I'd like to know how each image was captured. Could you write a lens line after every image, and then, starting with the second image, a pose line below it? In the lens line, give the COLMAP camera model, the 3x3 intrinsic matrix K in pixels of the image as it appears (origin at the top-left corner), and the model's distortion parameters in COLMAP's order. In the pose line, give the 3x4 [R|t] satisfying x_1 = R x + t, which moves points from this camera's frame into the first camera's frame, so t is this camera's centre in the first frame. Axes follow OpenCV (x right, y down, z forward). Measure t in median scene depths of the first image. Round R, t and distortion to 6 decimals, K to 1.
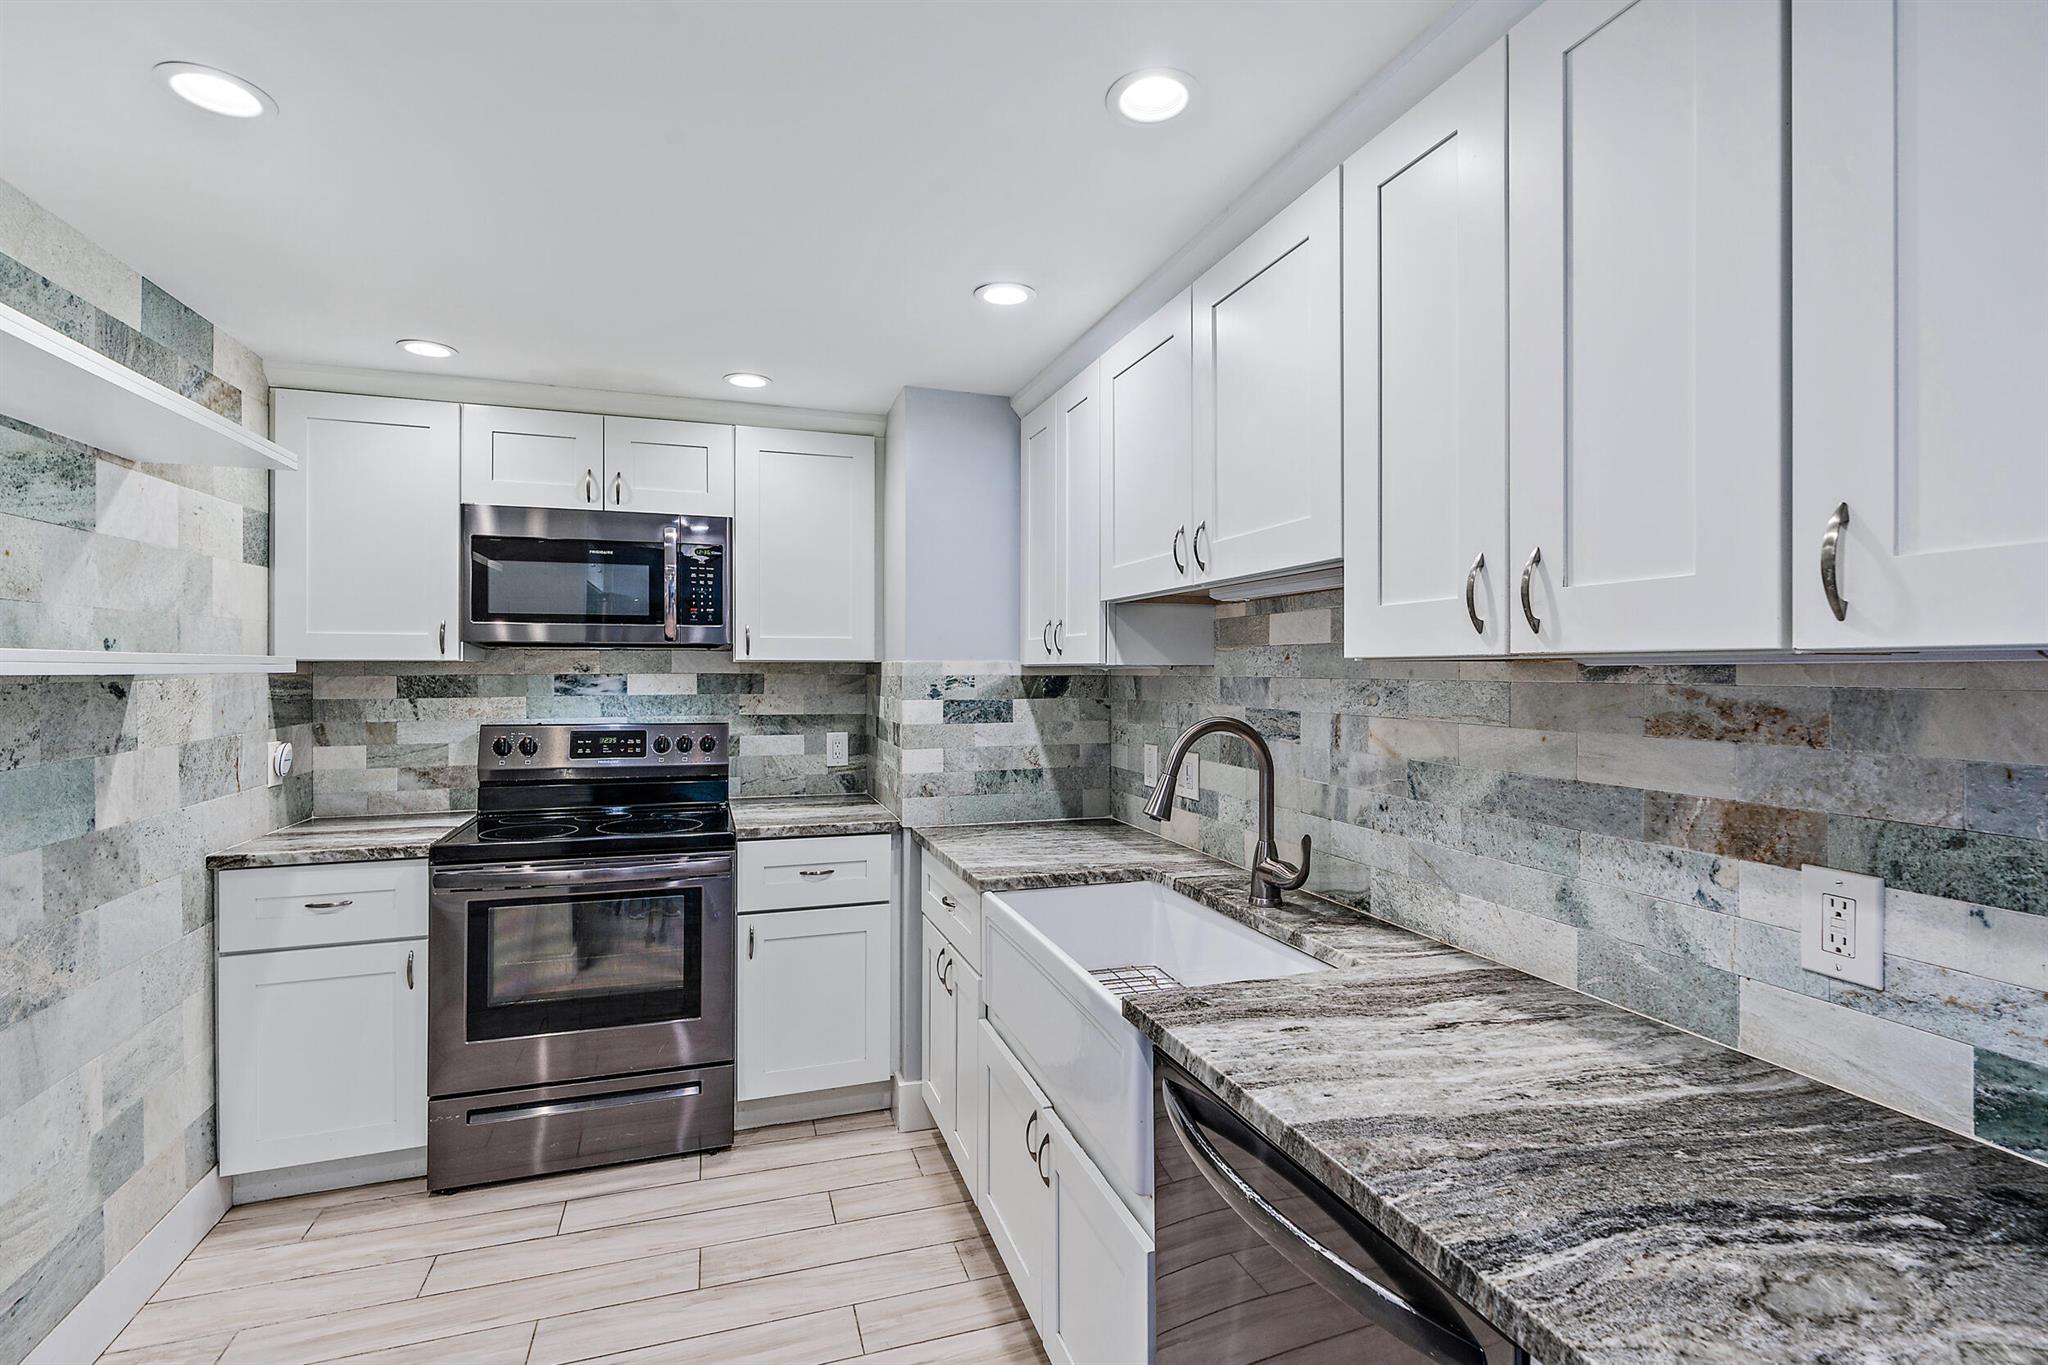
lens RADIAL K [[929.1, 0, 1024.1], [0, 929.1, 694.4], [0, 0, 1]] dist [-0.016966, 0.005146]
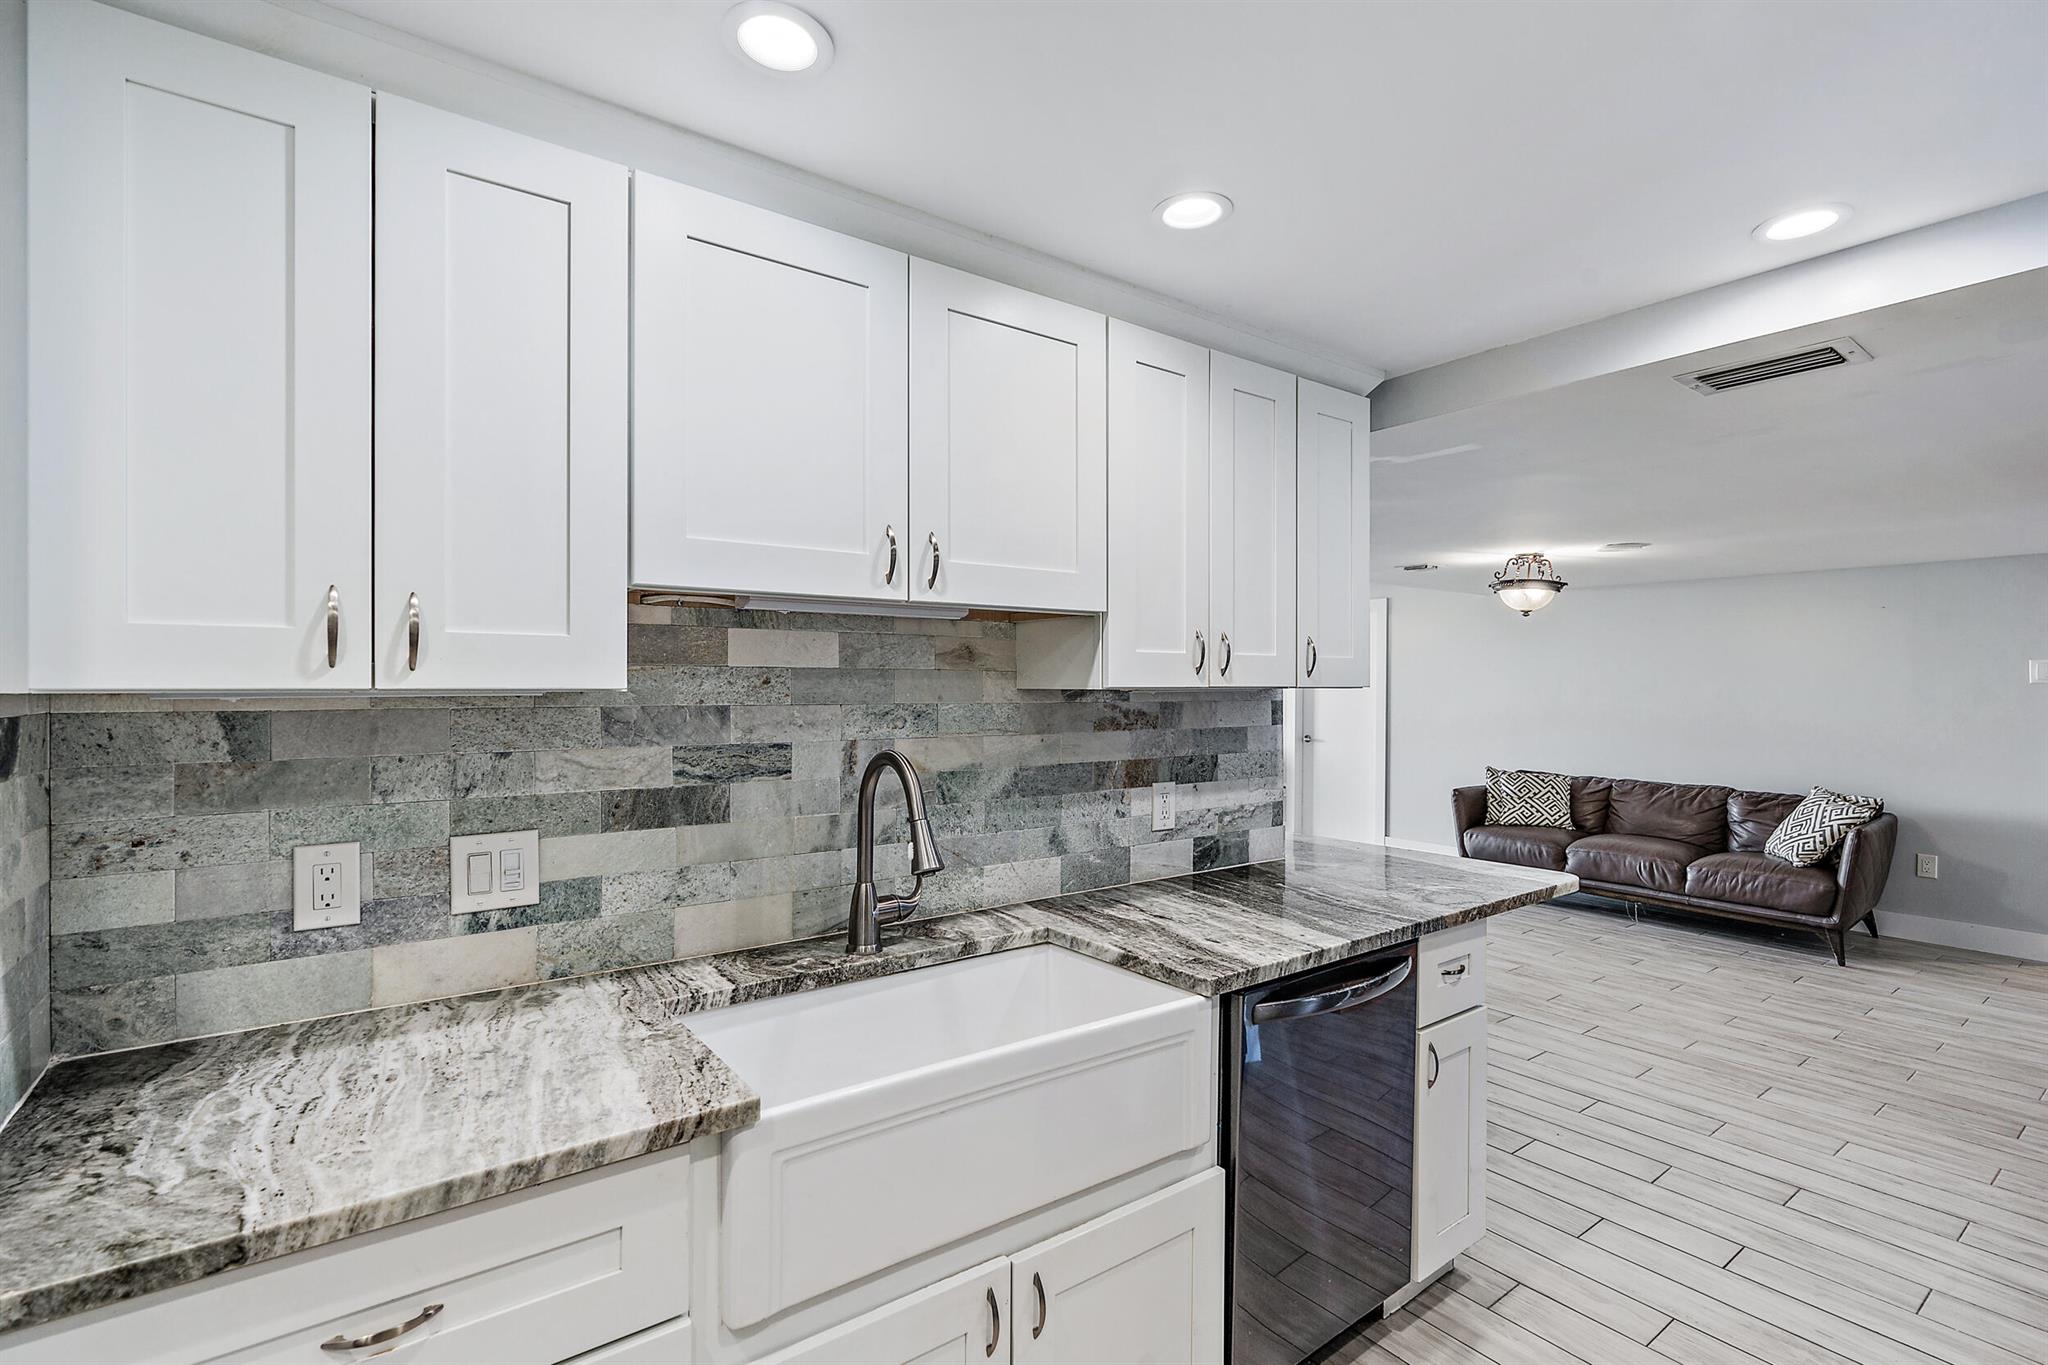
lens RADIAL K [[929.1, 0, 1024.1], [0, 929.1, 694.4], [0, 0, 1]] dist [-0.016966, 0.005146]
pose [[-0.306481, -0.008259, 0.951841, -0.941329], [0.024153, 0.999573, 0.016450, -0.056370], [-0.951570, 0.028031, -0.306151, 1.601264]]
